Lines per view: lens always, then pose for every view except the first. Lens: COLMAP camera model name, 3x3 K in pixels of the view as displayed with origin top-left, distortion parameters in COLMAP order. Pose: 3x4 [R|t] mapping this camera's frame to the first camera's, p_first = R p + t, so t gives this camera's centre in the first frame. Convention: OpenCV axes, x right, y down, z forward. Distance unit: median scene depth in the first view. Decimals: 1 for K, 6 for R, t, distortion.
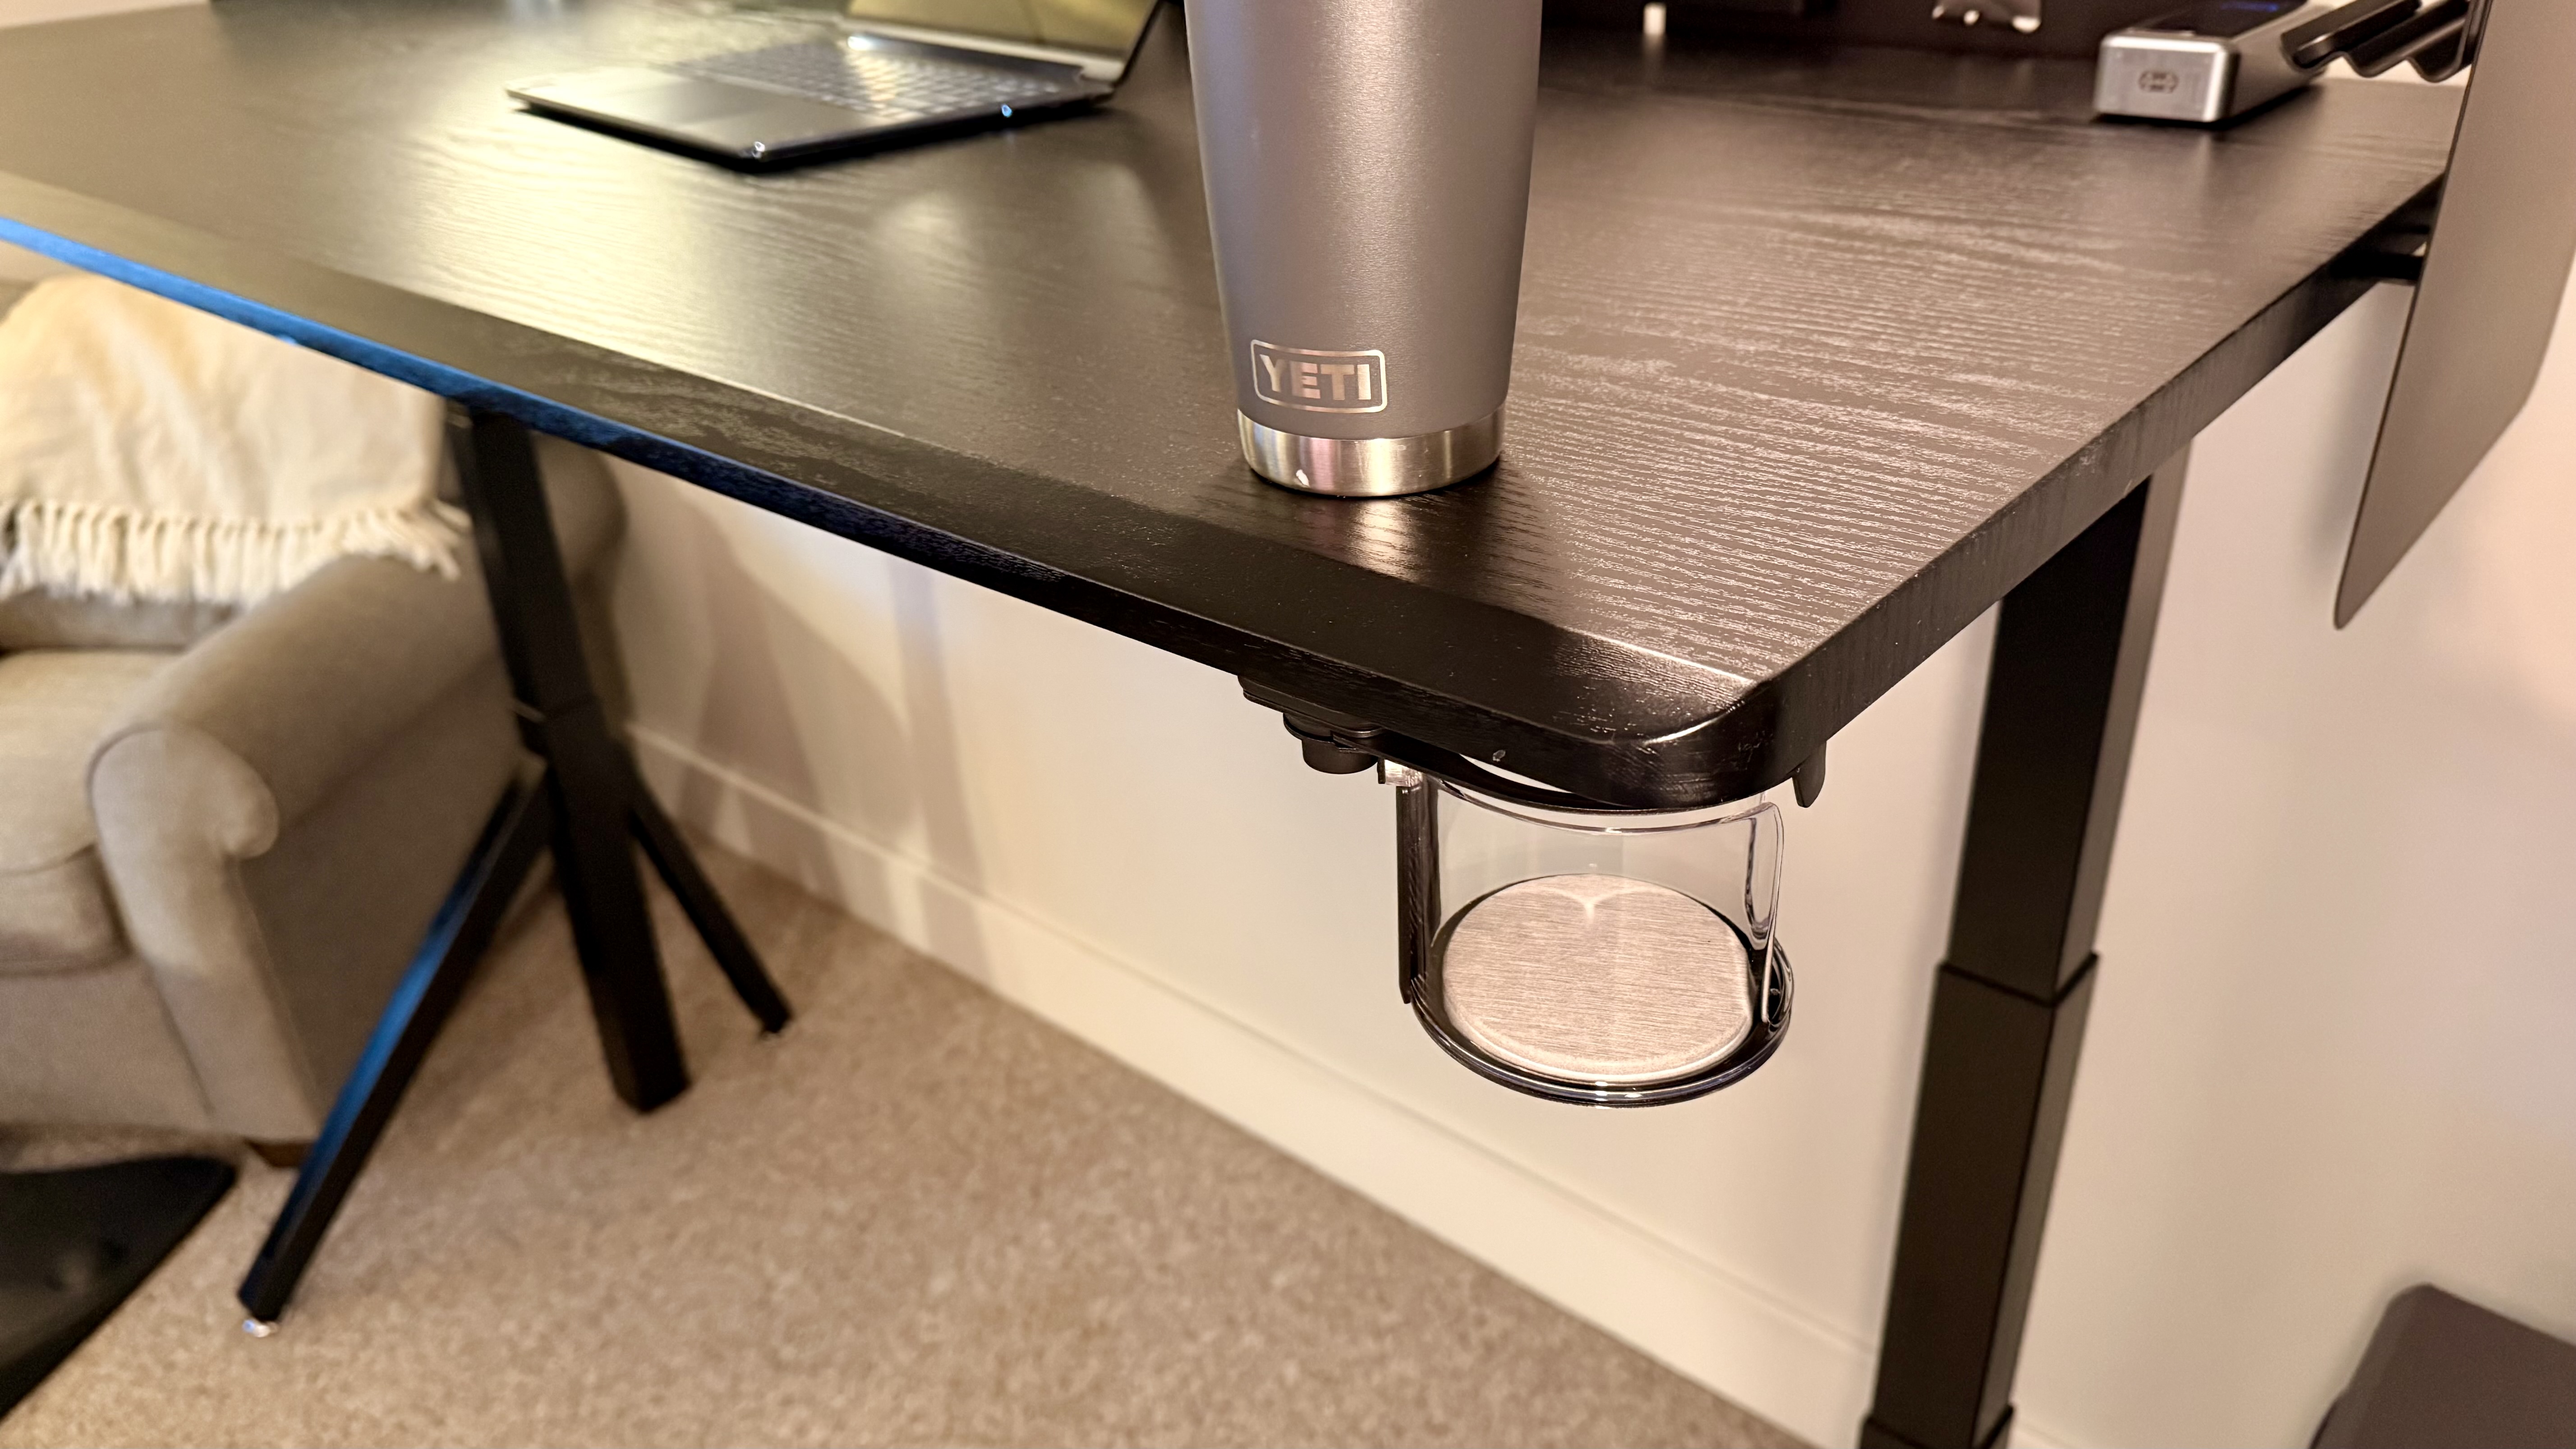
lens RADIAL K [[1860.0, 0, 1304.0], [0, 1860.0, 718.1], [0, 0, 1]] dist [-0.000850, -0.009084]
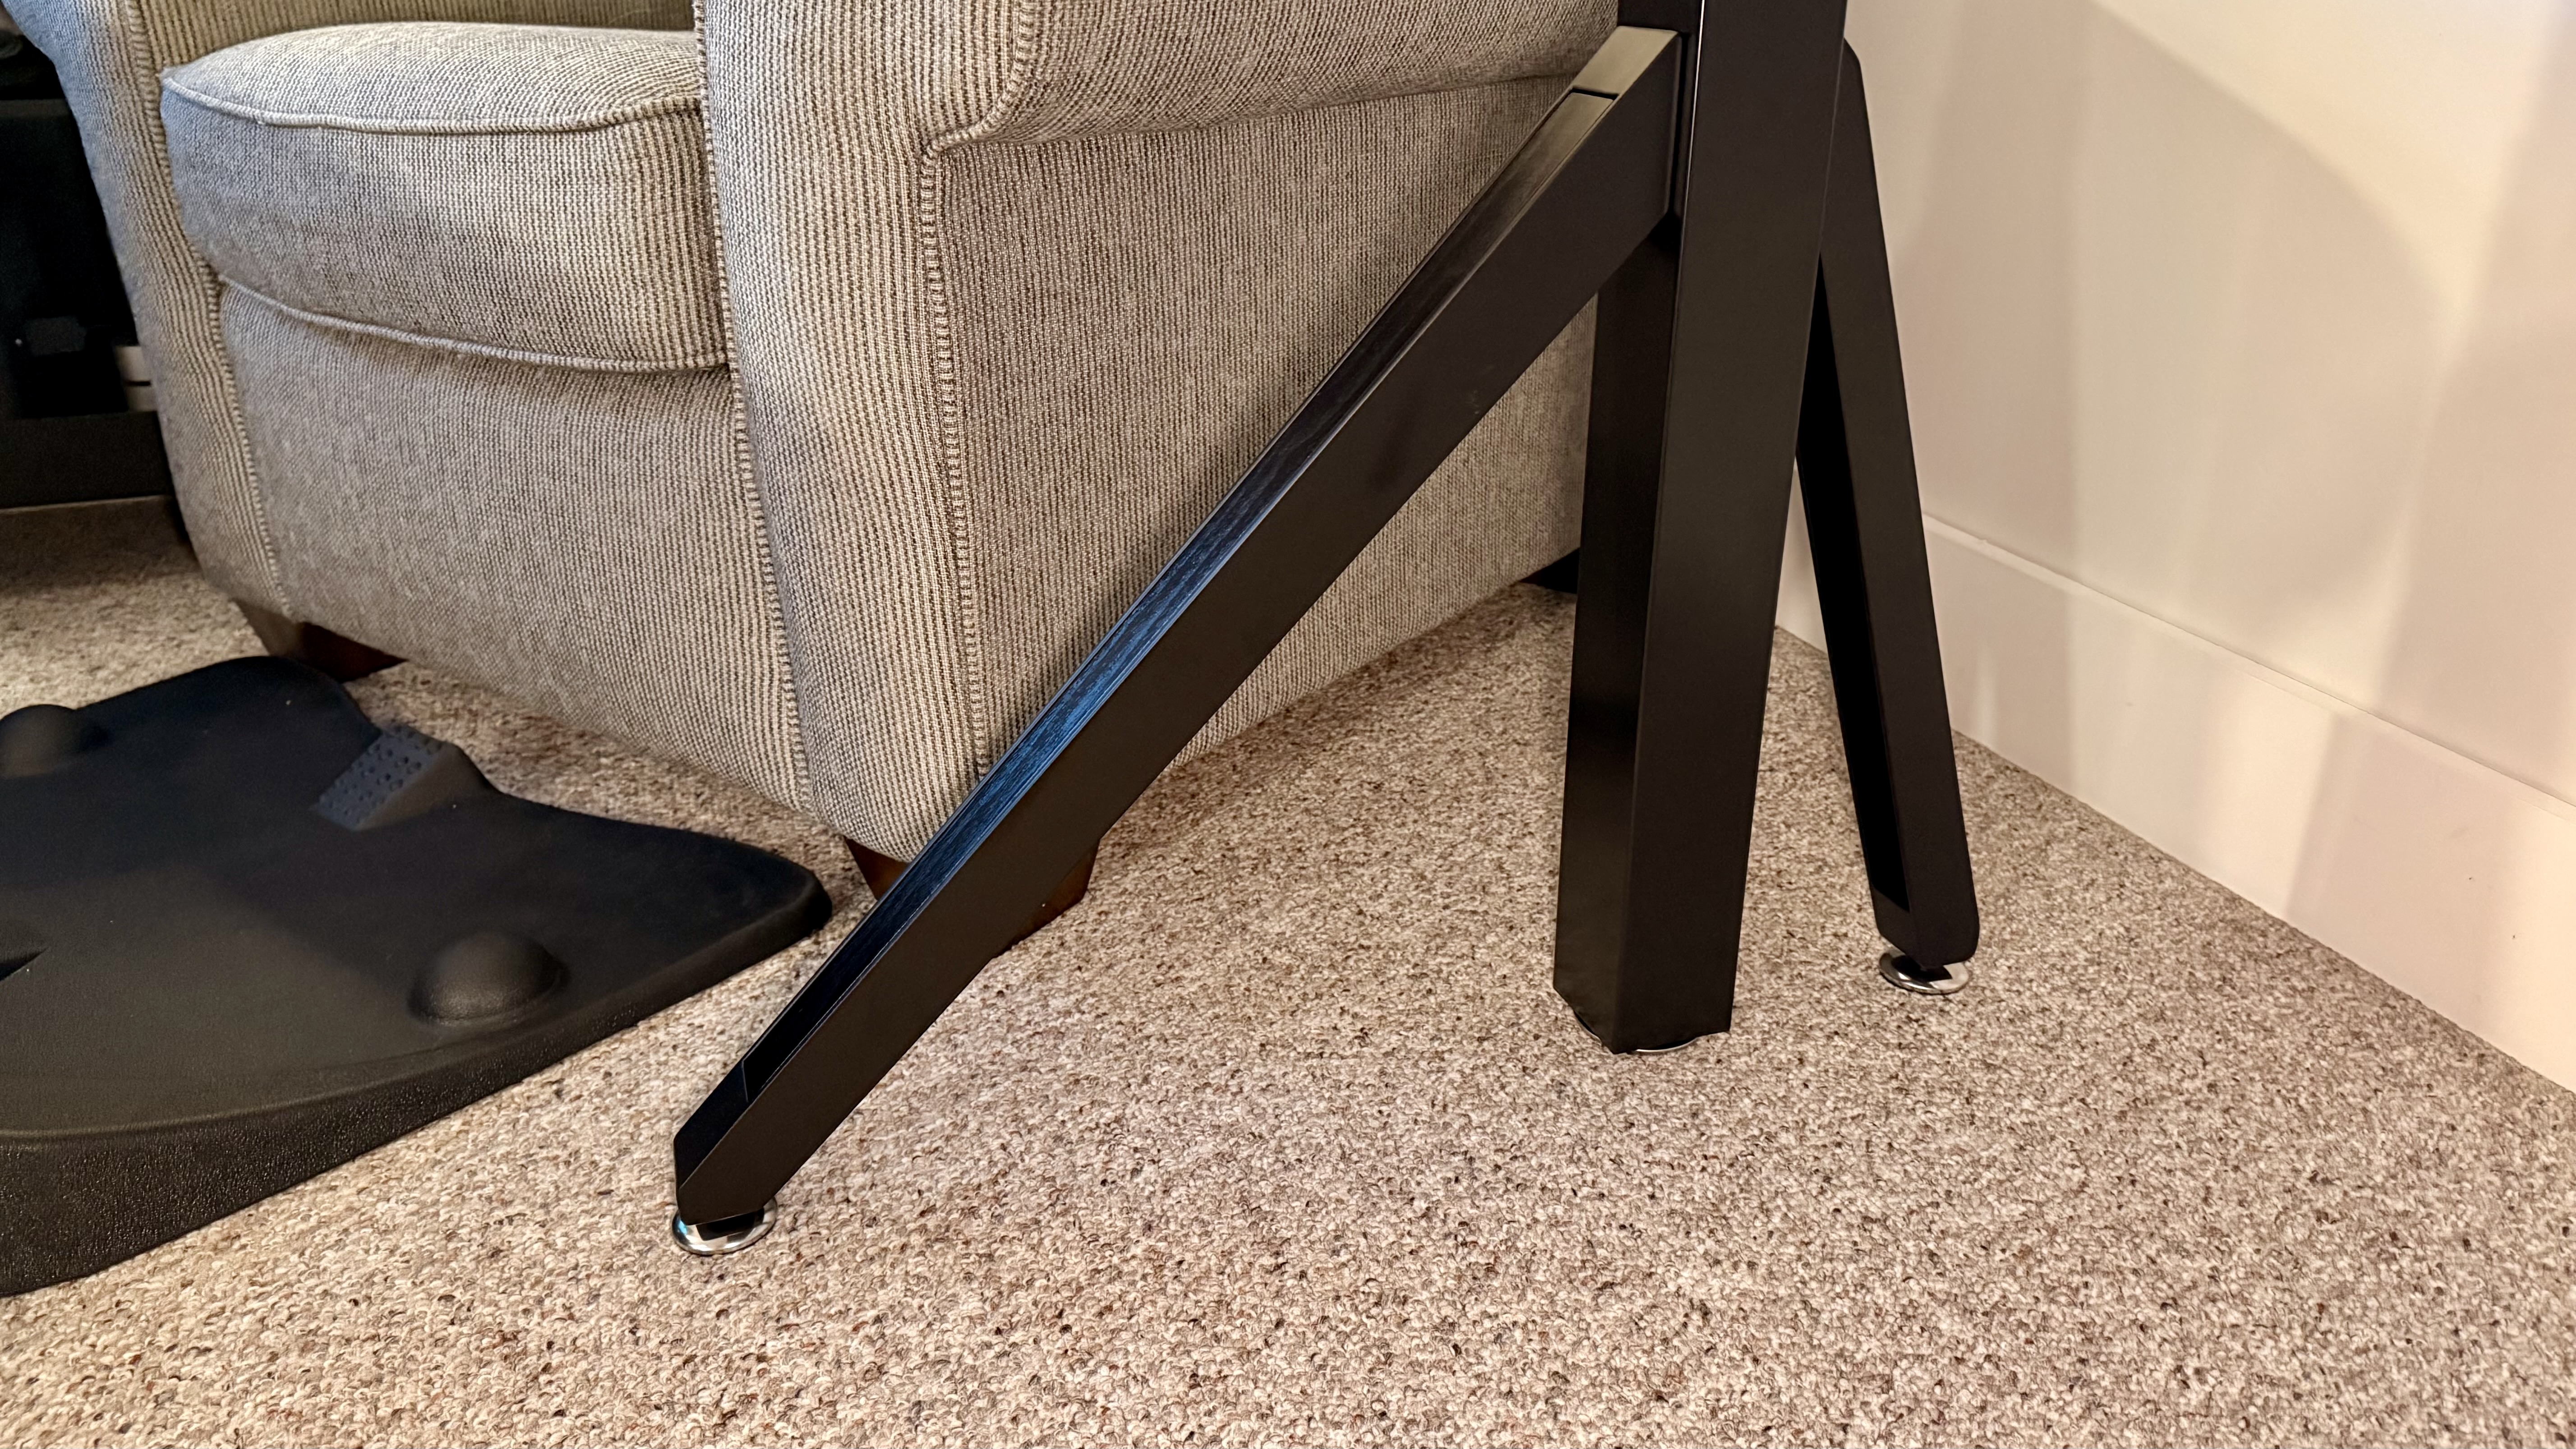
lens RADIAL K [[1858.7, 0, 1288.0], [0, 1858.7, 724.5], [0, 0, 1]] dist [0.001586, -0.002140]
pose [[0.866718, 0.232948, -0.441061, -0.291303], [-0.255426, 0.966790, 0.008682, 0.179864], [0.428436, 0.105133, 0.897435, 0.672434]]
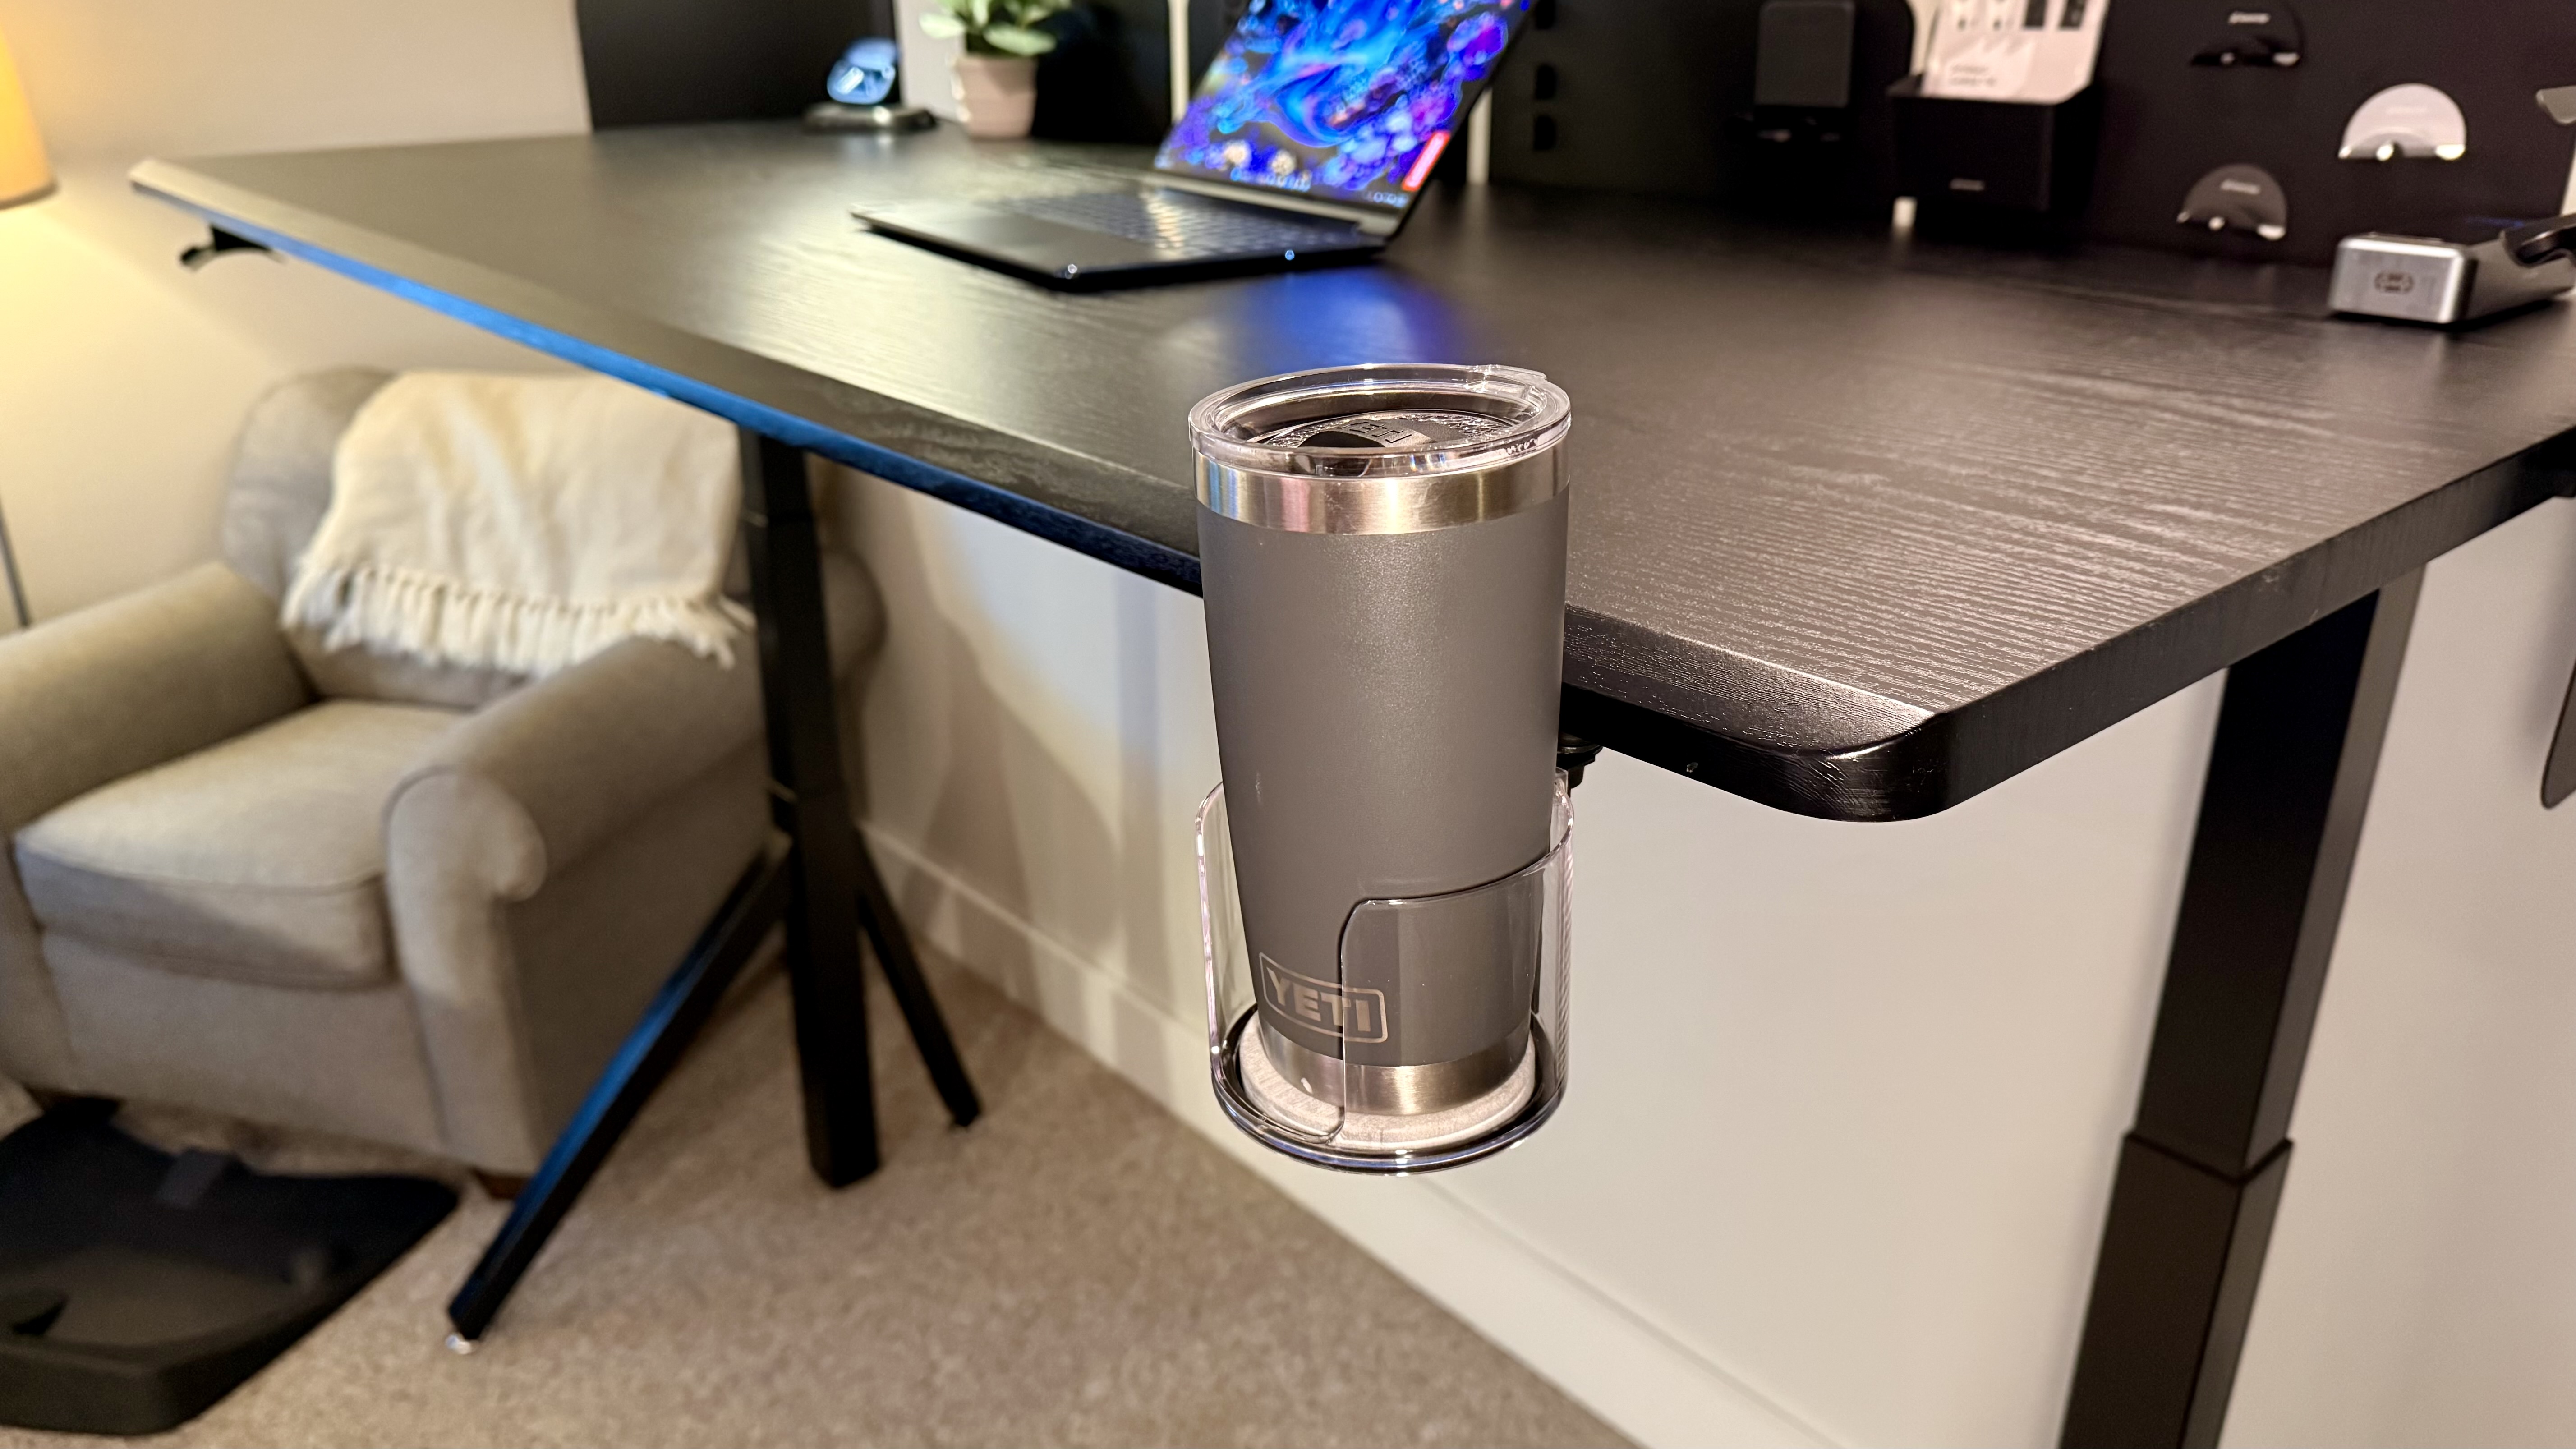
lens RADIAL K [[1858.7, 0, 1288.0], [0, 1858.7, 724.5], [0, 0, 1]] dist [0.001586, -0.002140]
pose [[0.988370, 0.091875, -0.121177, -0.001369], [-0.102978, 0.990713, -0.088788, 0.024318], [0.111894, 0.100234, 0.988652, -0.030724]]
